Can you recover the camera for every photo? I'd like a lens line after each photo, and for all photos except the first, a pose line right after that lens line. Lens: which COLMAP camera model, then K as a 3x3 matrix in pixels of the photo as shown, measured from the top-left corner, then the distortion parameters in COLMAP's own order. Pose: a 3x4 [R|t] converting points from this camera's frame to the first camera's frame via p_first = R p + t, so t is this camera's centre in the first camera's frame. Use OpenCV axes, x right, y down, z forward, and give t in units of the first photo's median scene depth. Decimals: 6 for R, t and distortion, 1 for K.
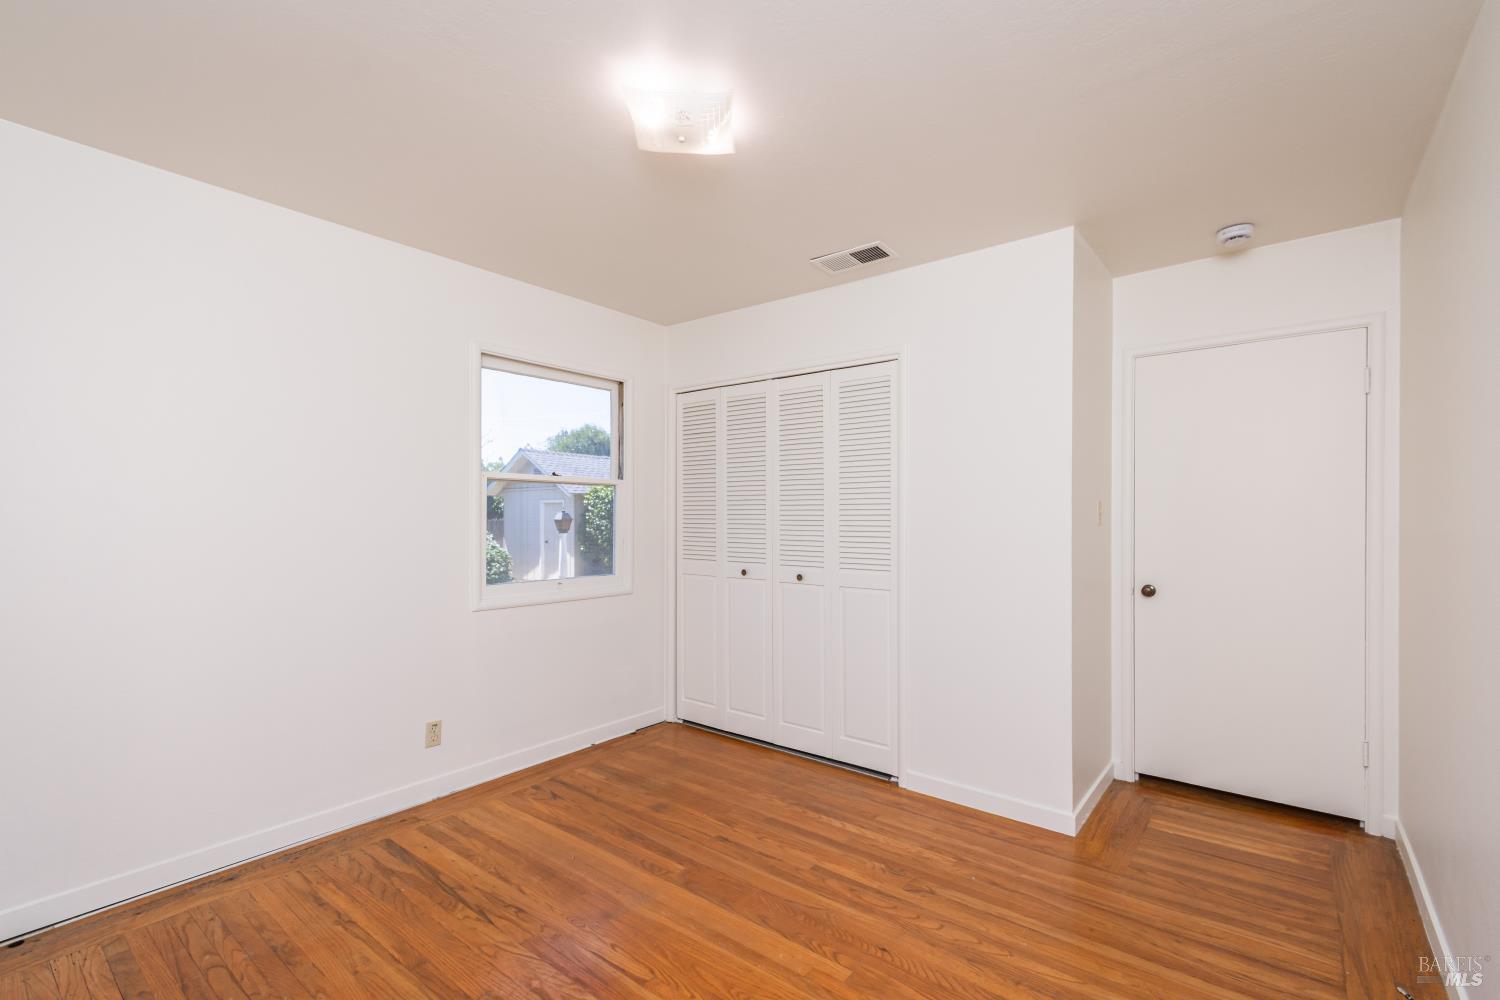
lens RADIAL K [[663.6, 0, 746.1], [0, 663.6, 515.2], [0, 0, 1]] dist [0.010919, -0.002447]
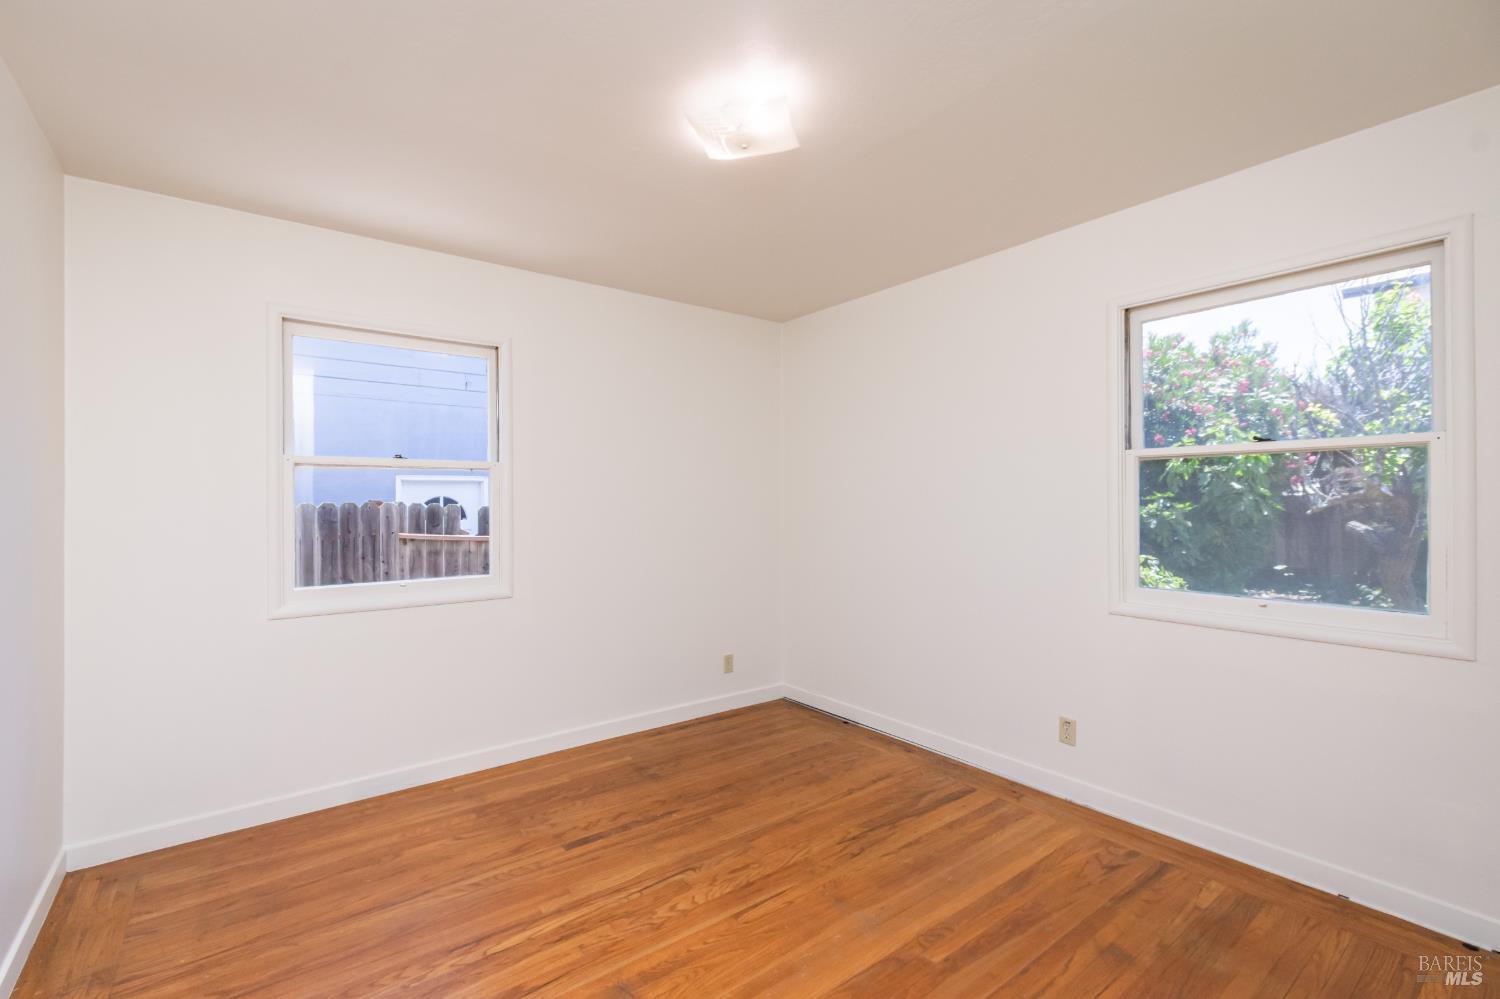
lens RADIAL K [[663.6, 0, 741.8], [0, 663.6, 497.0], [0, 0, 1]] dist [0.010919, -0.002447]
pose [[-0.244404, -0.006469, -0.969652, 0.646054], [0.006543, 0.999944, -0.008321, -0.003549], [0.969651, -0.008378, -0.244348, 0.881092]]
